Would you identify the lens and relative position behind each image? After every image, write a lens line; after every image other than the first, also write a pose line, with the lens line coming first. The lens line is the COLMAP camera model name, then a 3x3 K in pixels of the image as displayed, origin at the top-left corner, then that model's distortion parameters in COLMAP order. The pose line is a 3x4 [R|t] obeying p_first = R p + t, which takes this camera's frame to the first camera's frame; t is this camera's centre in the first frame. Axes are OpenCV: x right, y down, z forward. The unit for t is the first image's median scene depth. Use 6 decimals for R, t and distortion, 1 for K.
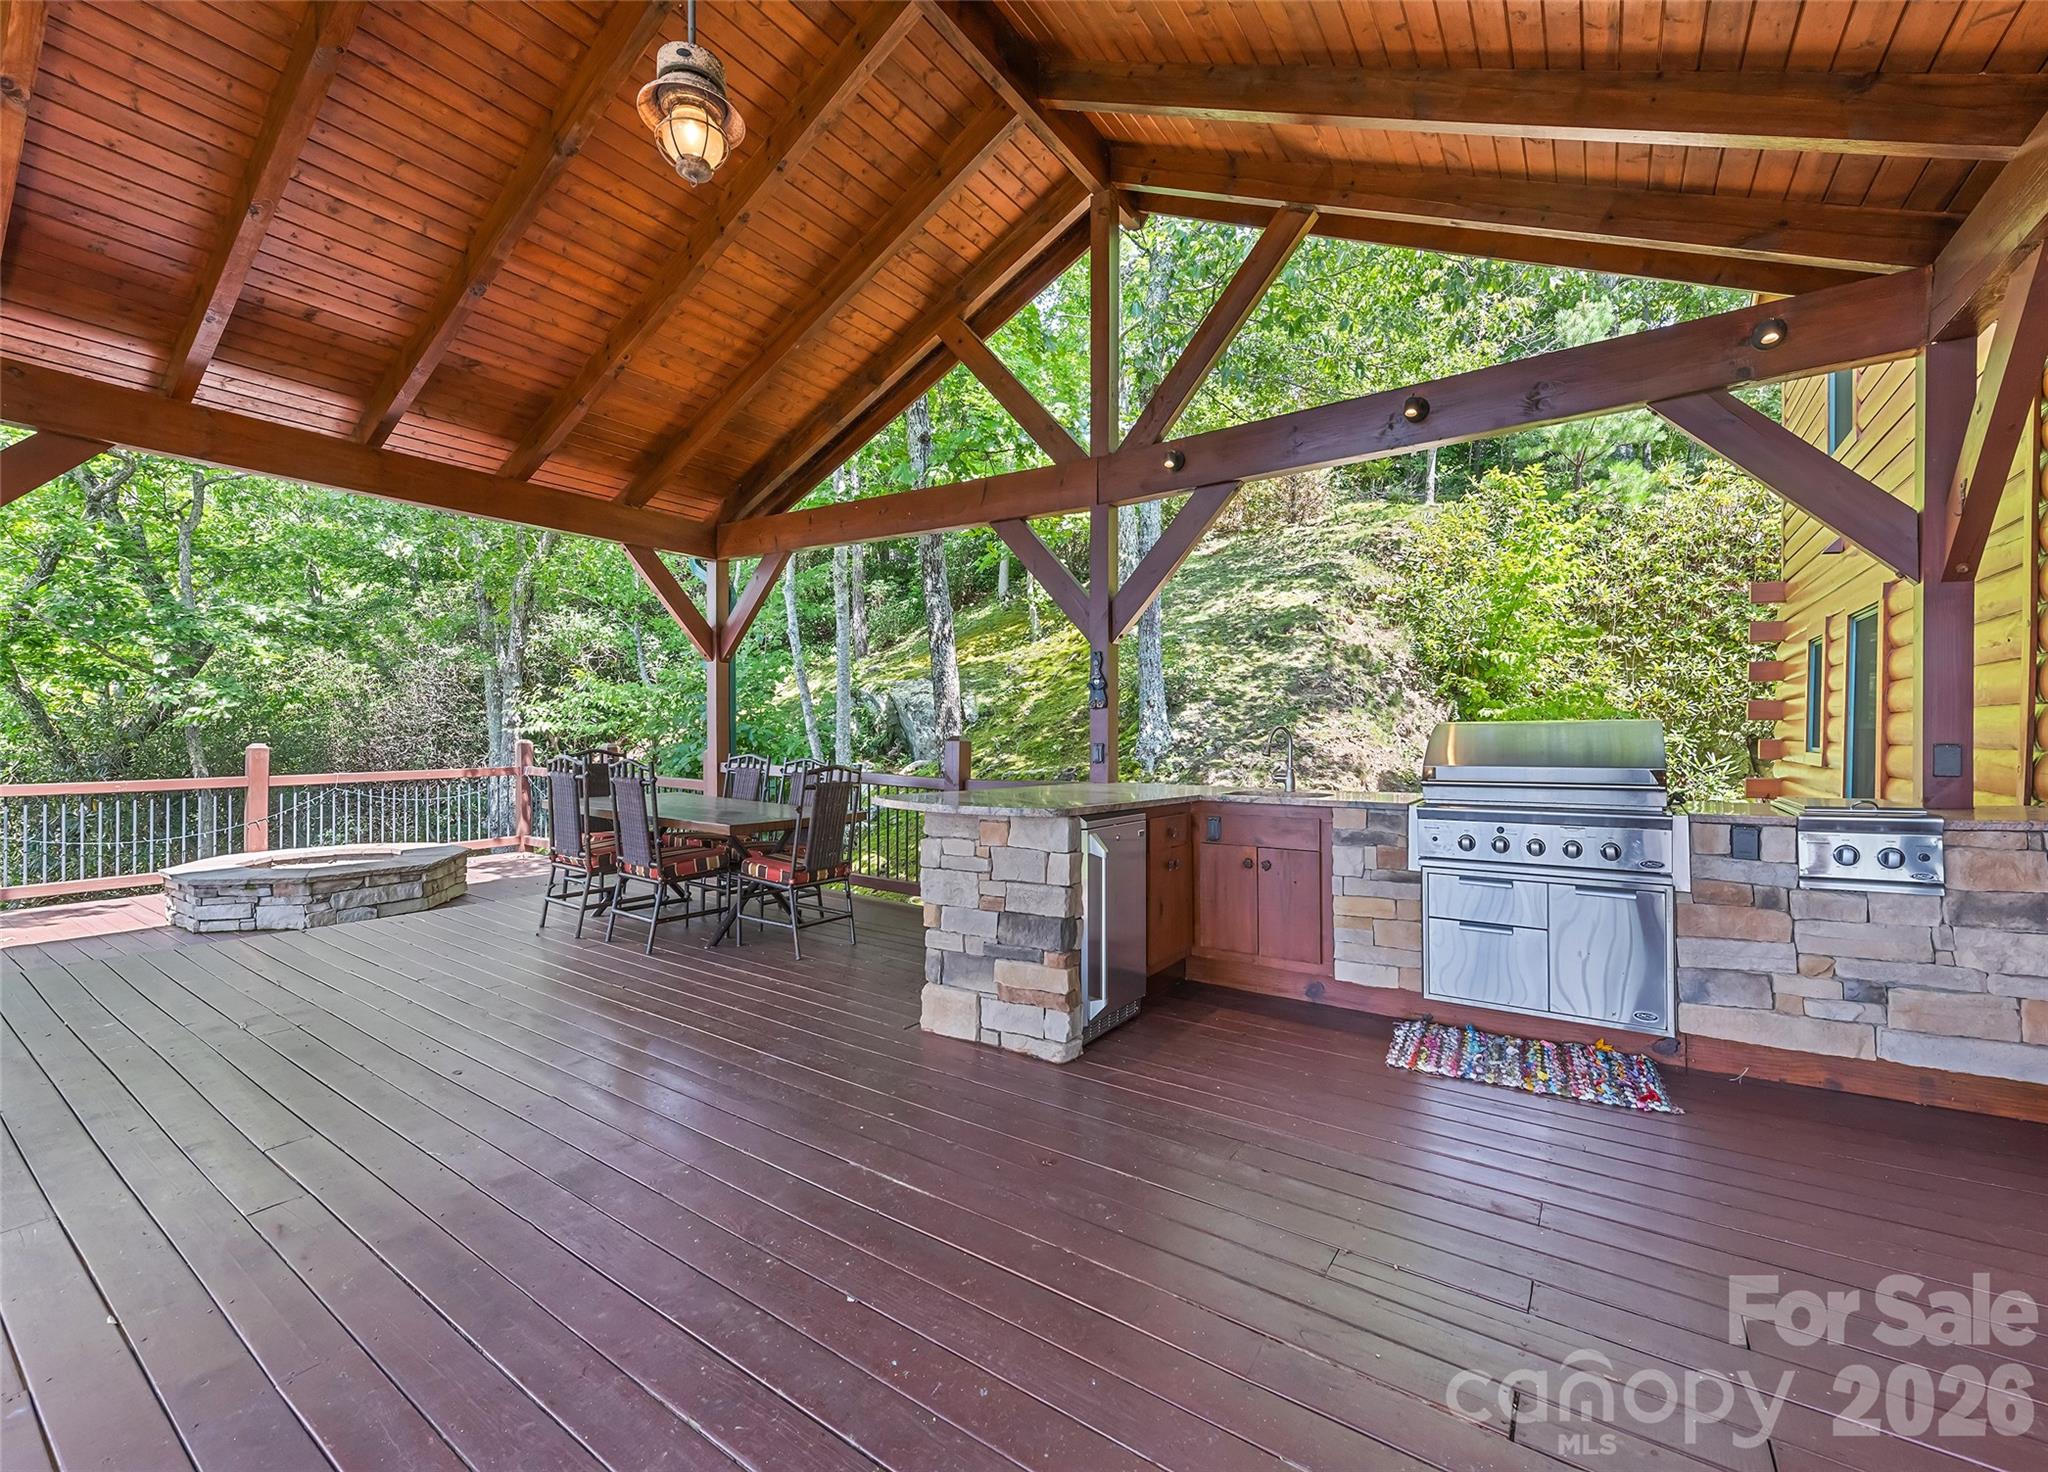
lens RADIAL K [[854.7, 0, 1031.6], [0, 854.7, 715.5], [0, 0, 1]] dist [0.011879, -0.000320]
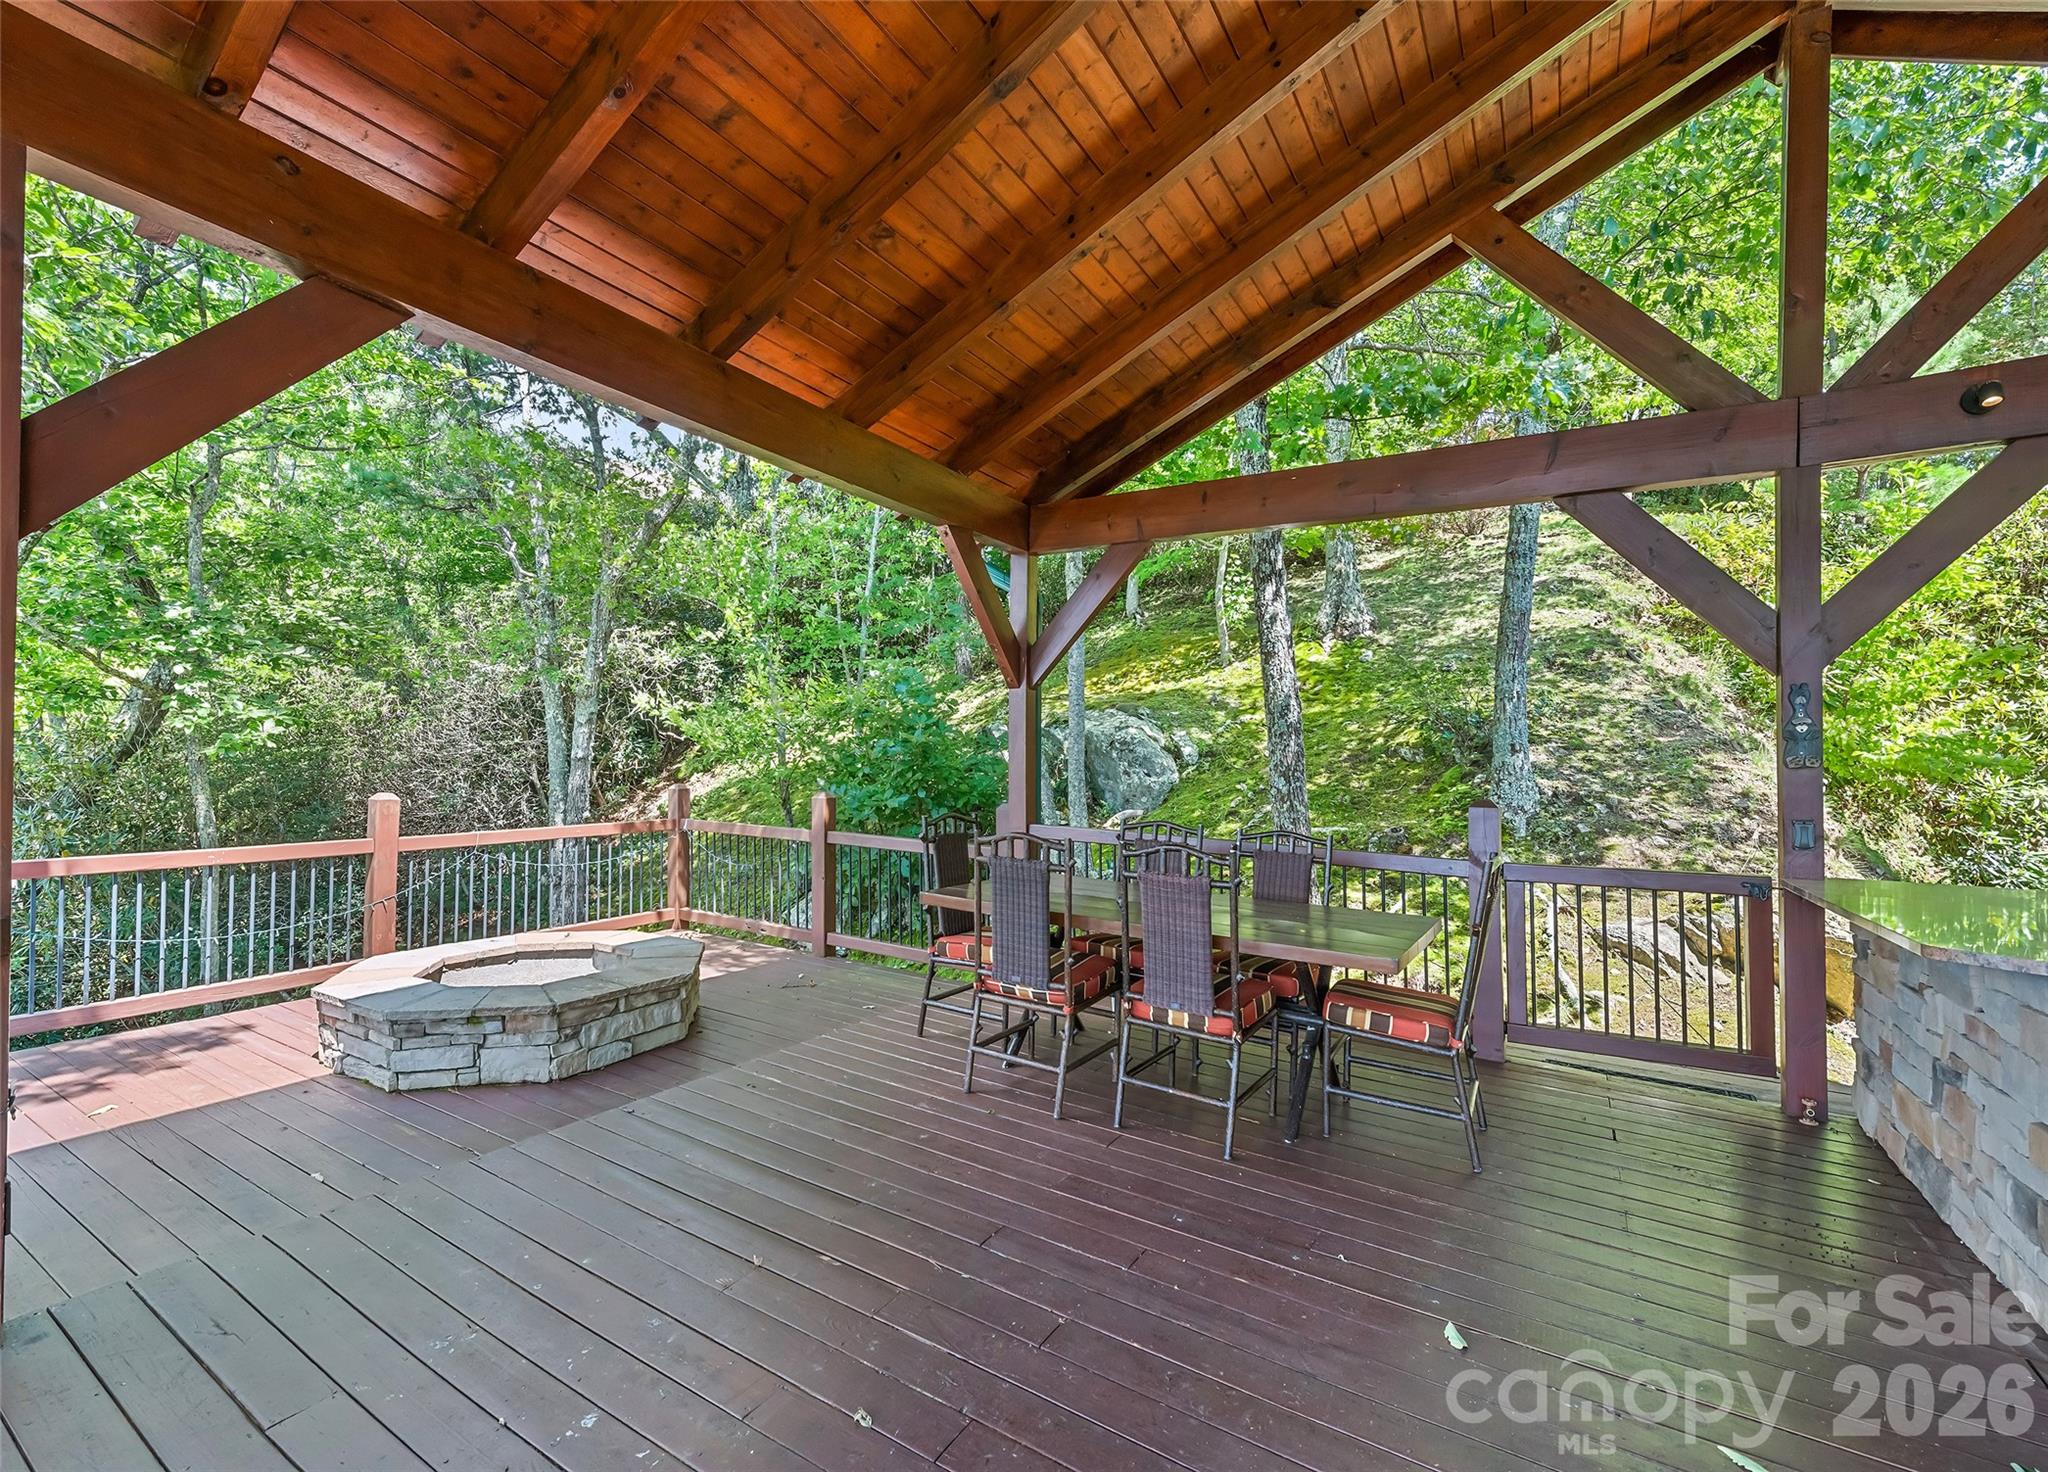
lens RADIAL K [[894.7, 0, 1024.0], [0, 894.7, 736.0], [0, 0, 1]] dist [0.017204, 0.000222]
pose [[0.998863, 0.010529, 0.046505, -0.508929], [-0.010148, 0.999913, -0.008410, -0.019108], [-0.046590, 0.007929, 0.998883, 0.279462]]
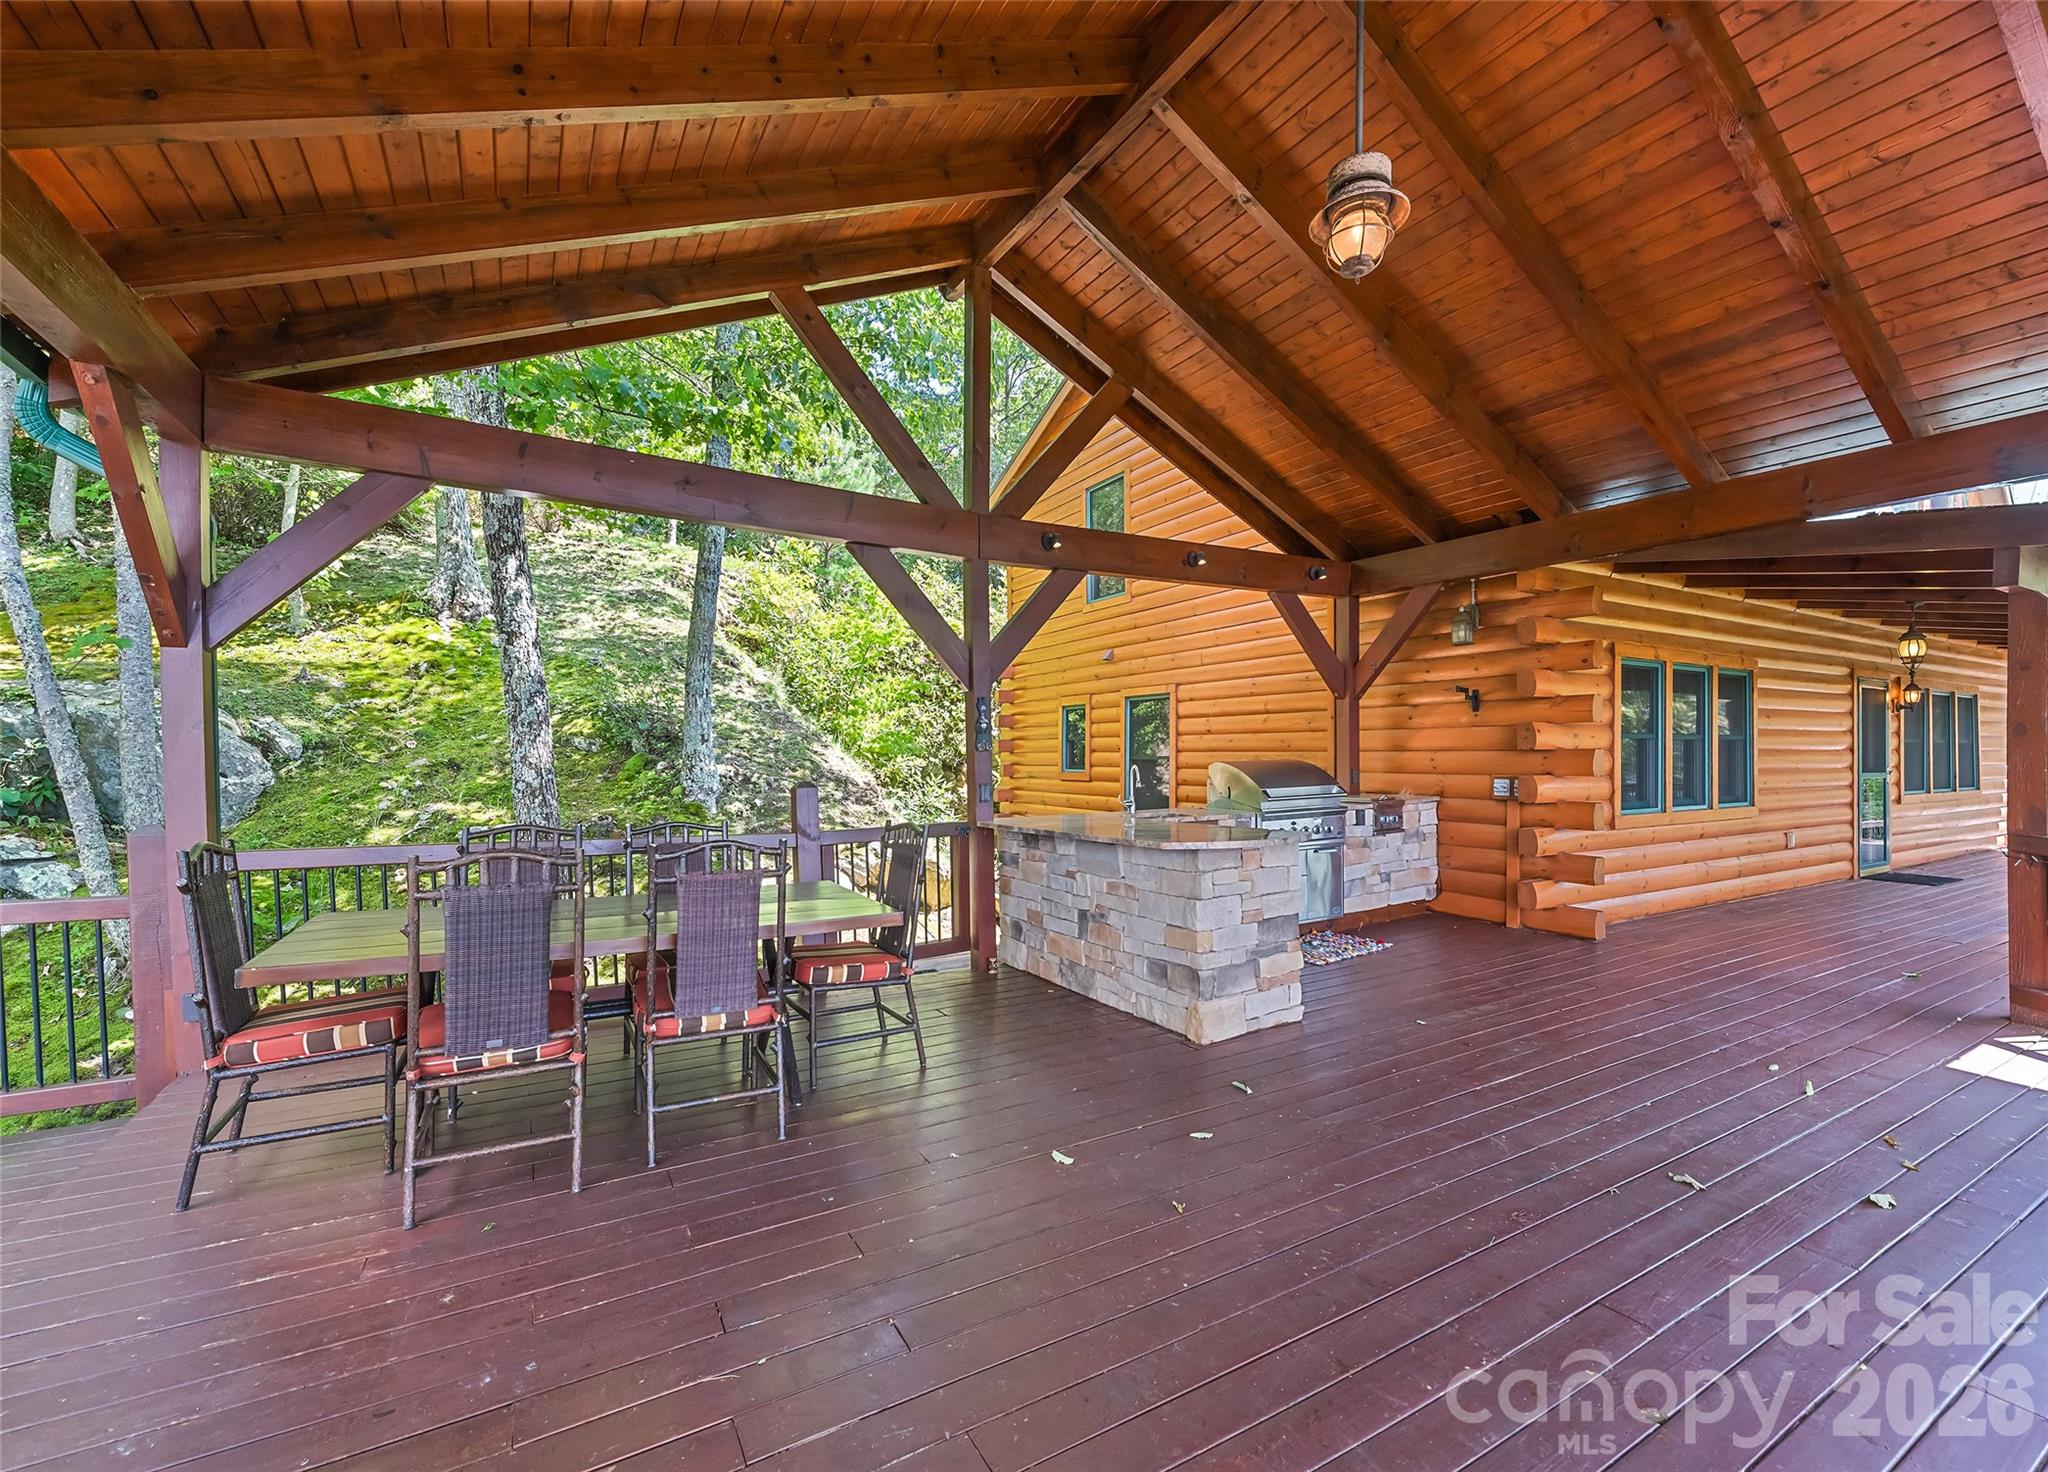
lens RADIAL K [[834.5, 0, 1024.0], [0, 834.5, 736.0], [0, 0, 1]] dist [0.019088, -0.000006]
pose [[0.439654, 0.010390, 0.898107, -0.742850], [-0.008049, 0.999939, -0.007628, -0.016608], [-0.898131, -0.003875, 0.439710, 0.444162]]
